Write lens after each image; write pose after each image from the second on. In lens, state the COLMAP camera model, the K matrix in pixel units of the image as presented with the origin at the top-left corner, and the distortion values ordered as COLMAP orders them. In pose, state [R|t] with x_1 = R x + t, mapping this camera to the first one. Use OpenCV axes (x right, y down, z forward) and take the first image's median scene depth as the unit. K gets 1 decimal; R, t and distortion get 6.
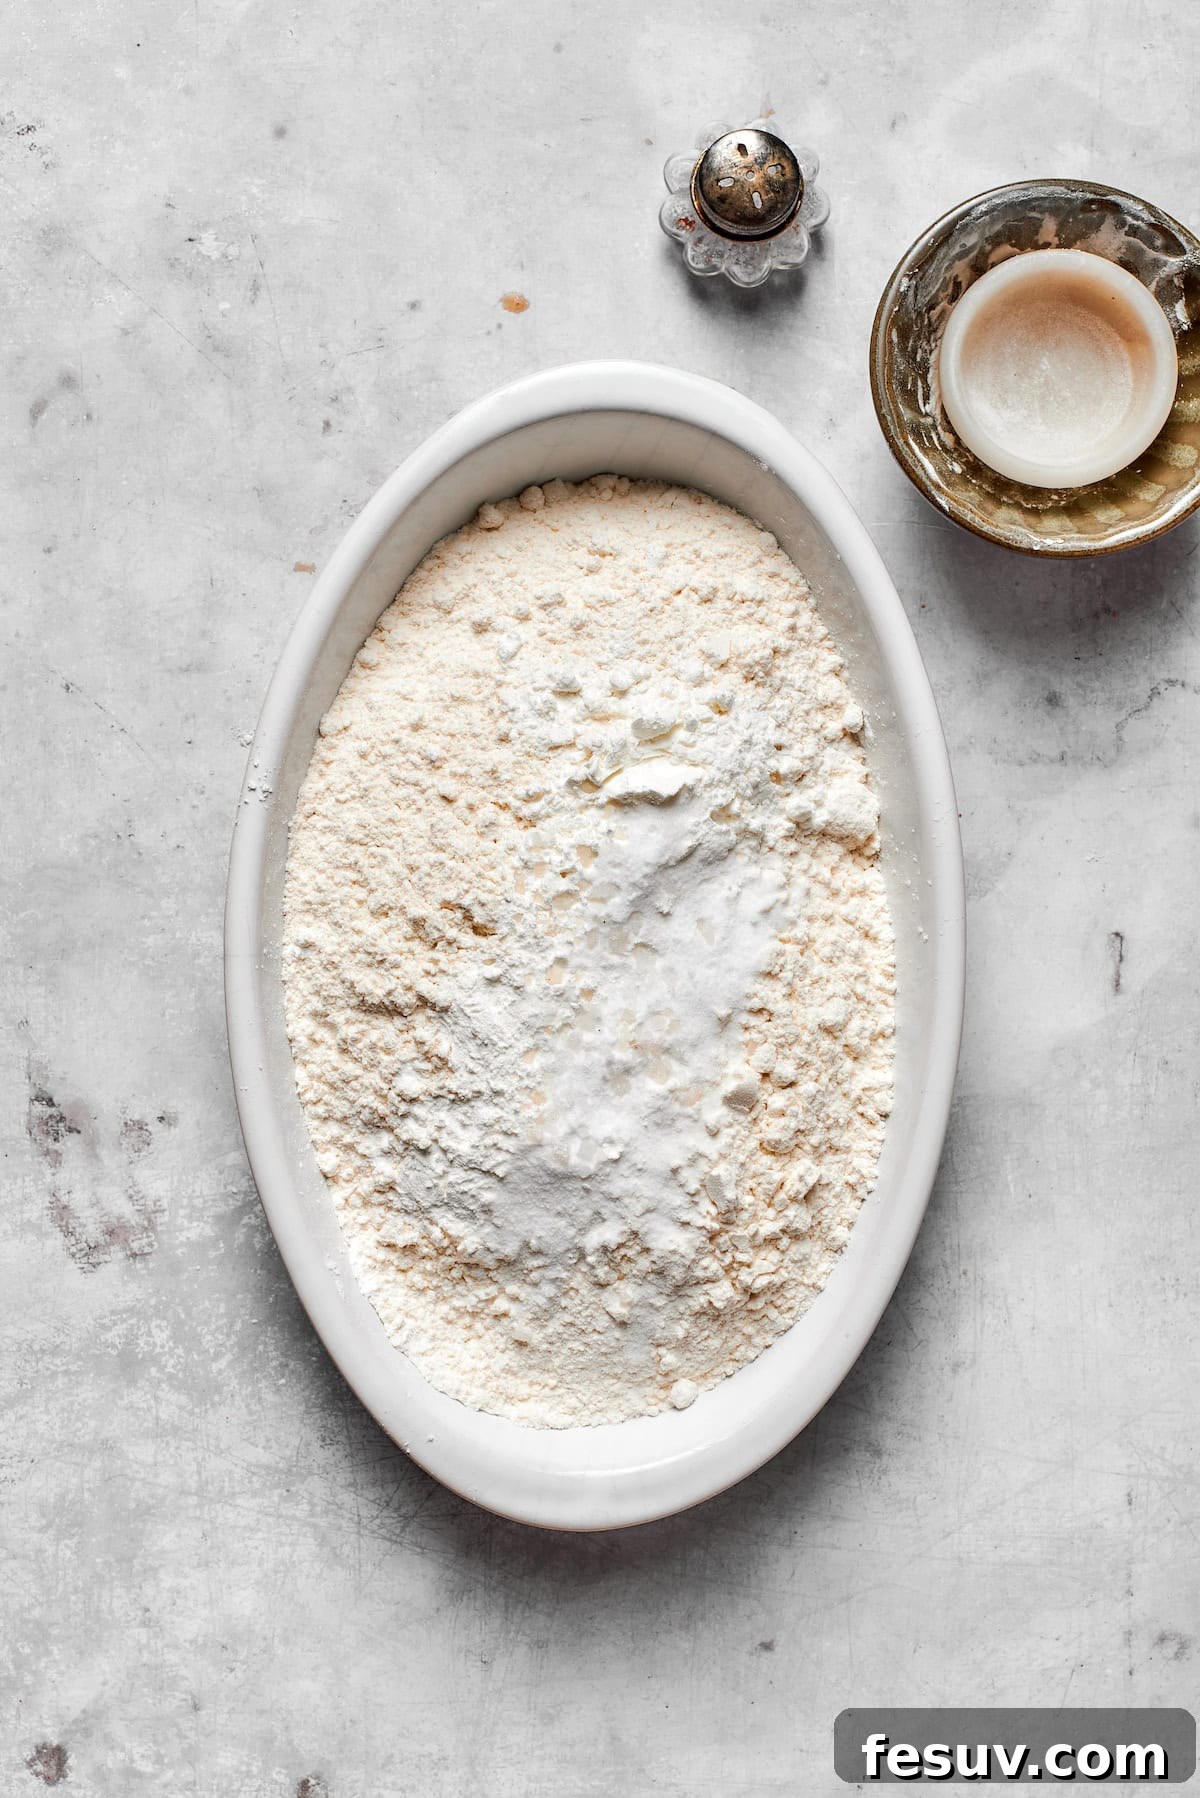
lens RADIAL K [[2822.5, 0, 600.0], [0, 2822.5, 899.0], [0, 0, 1]] dist [-0.208303, 0.006193]
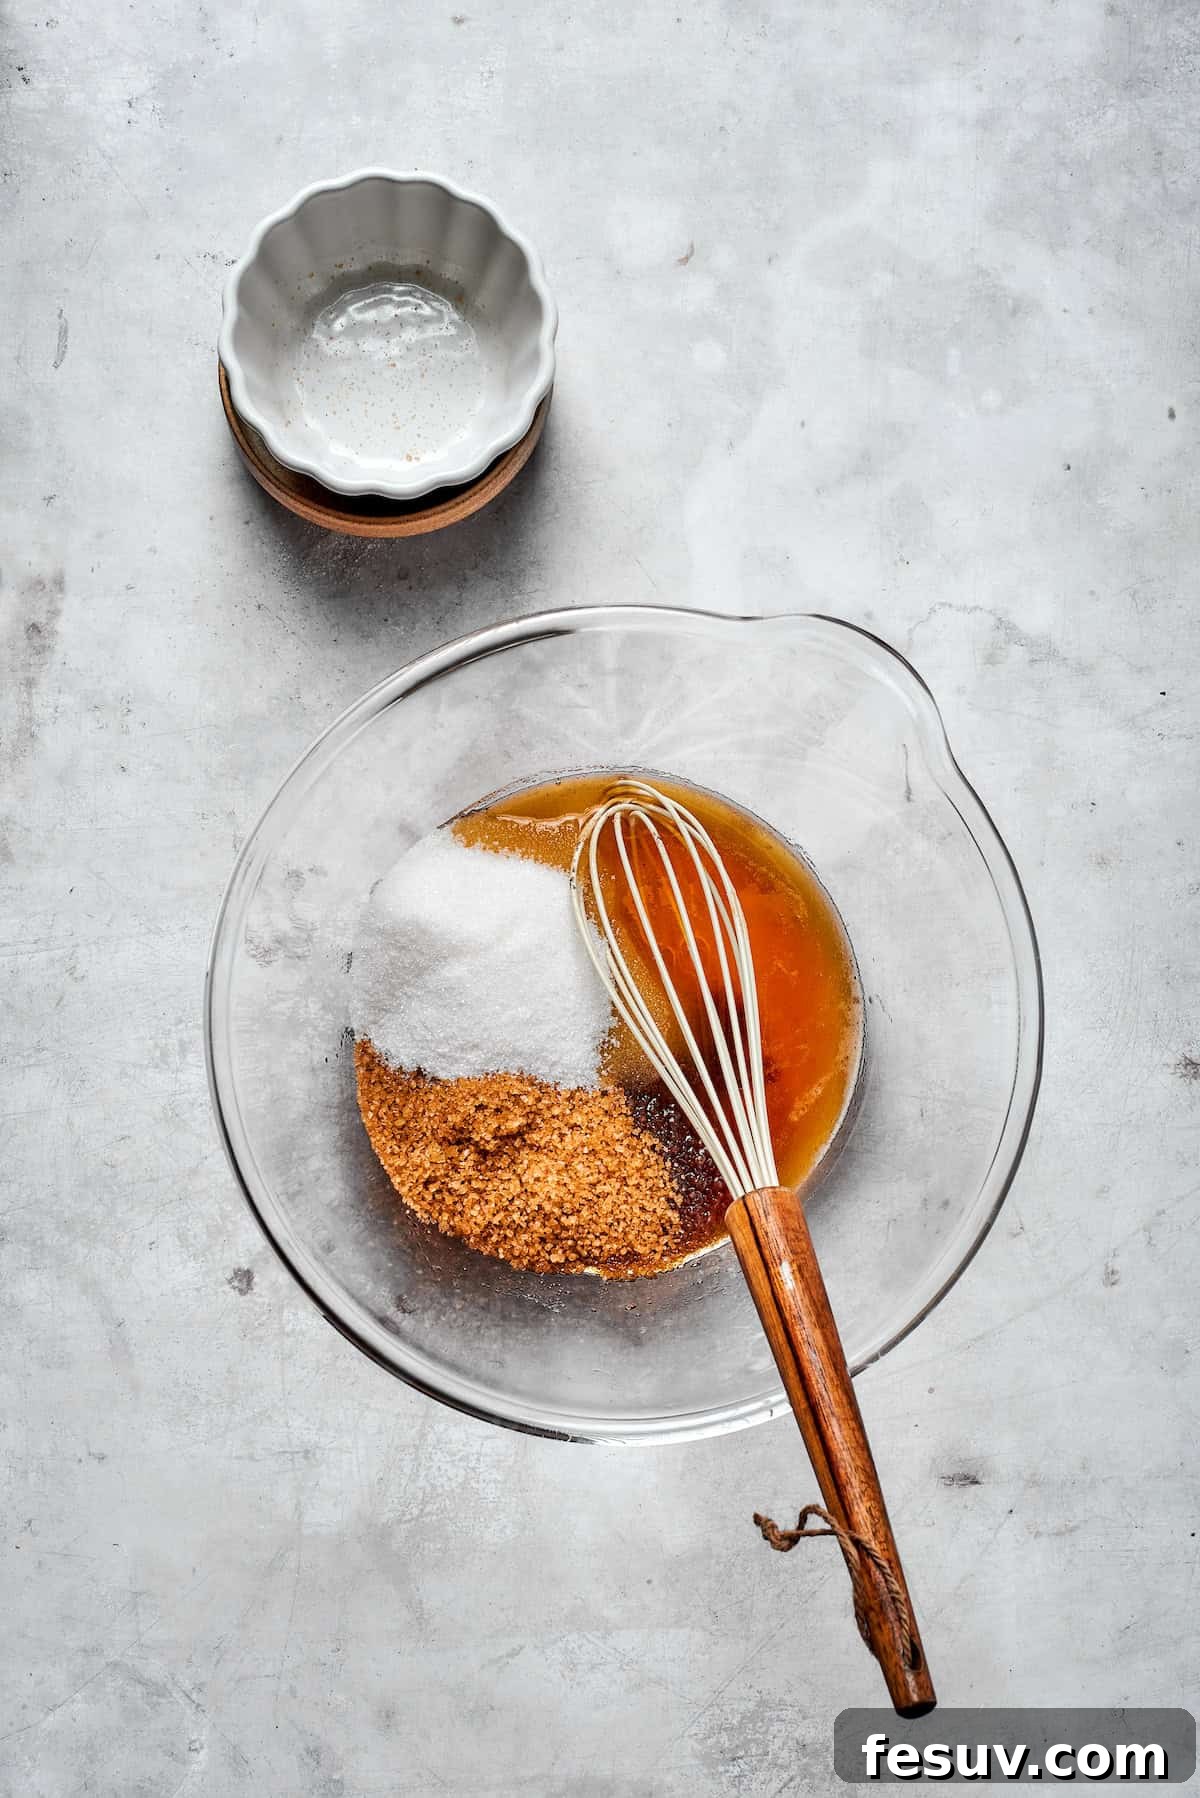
lens RADIAL K [[3103.4, 0, 598.7], [0, 3103.4, 962.3], [0, 0, 1]] dist [0.010176, 0.004729]
pose [[0.999970, 0.000701, -0.007683, 0.018436], [0.000202, 0.993144, 0.116900, -0.076073], [0.007712, -0.116898, 0.993114, -0.749630]]
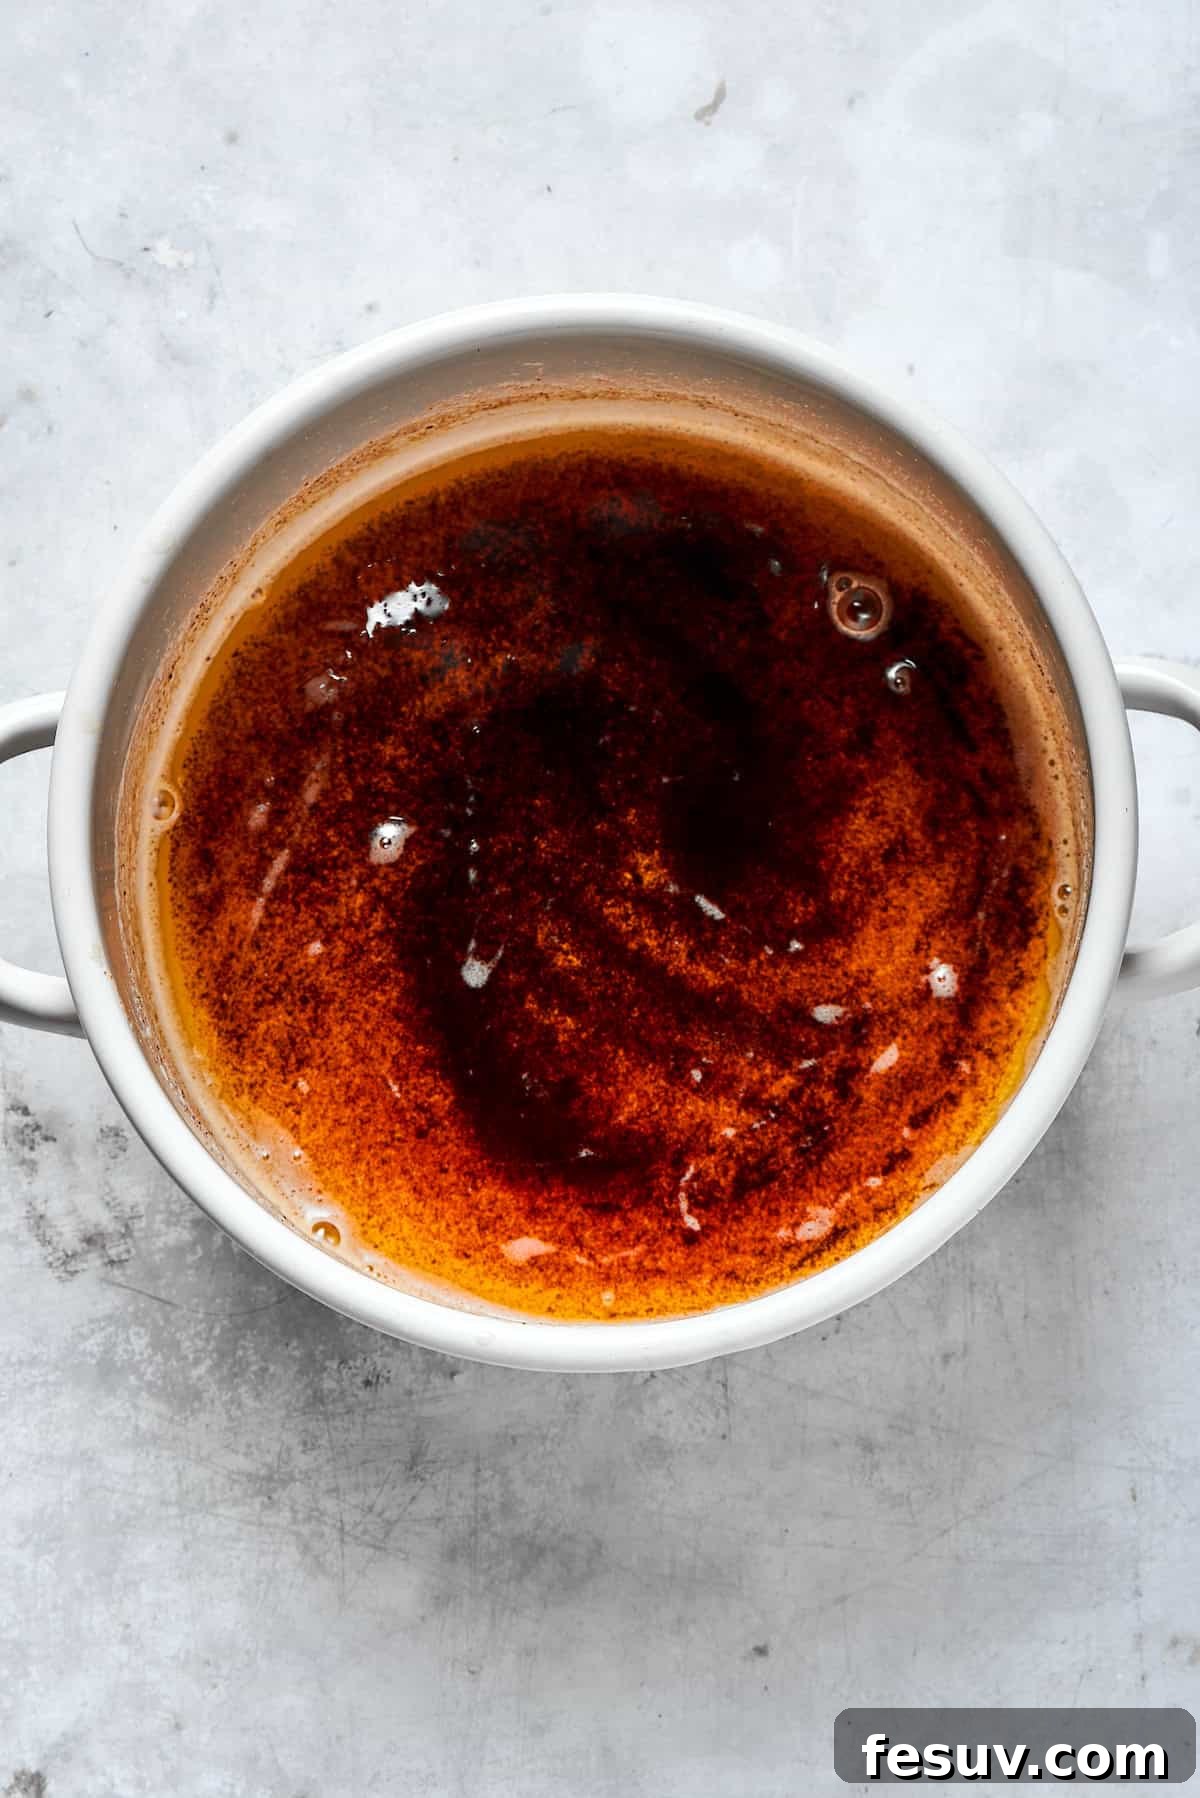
lens RADIAL K [[3103.4, 0, 598.7], [0, 3103.4, 962.3], [0, 0, 1]] dist [0.010176, 0.004729]
pose [[0.999699, -0.023361, 0.007466, 0.000851], [0.023114, 0.999232, 0.031640, -0.009857], [-0.008200, -0.031458, 0.999471, -0.098247]]
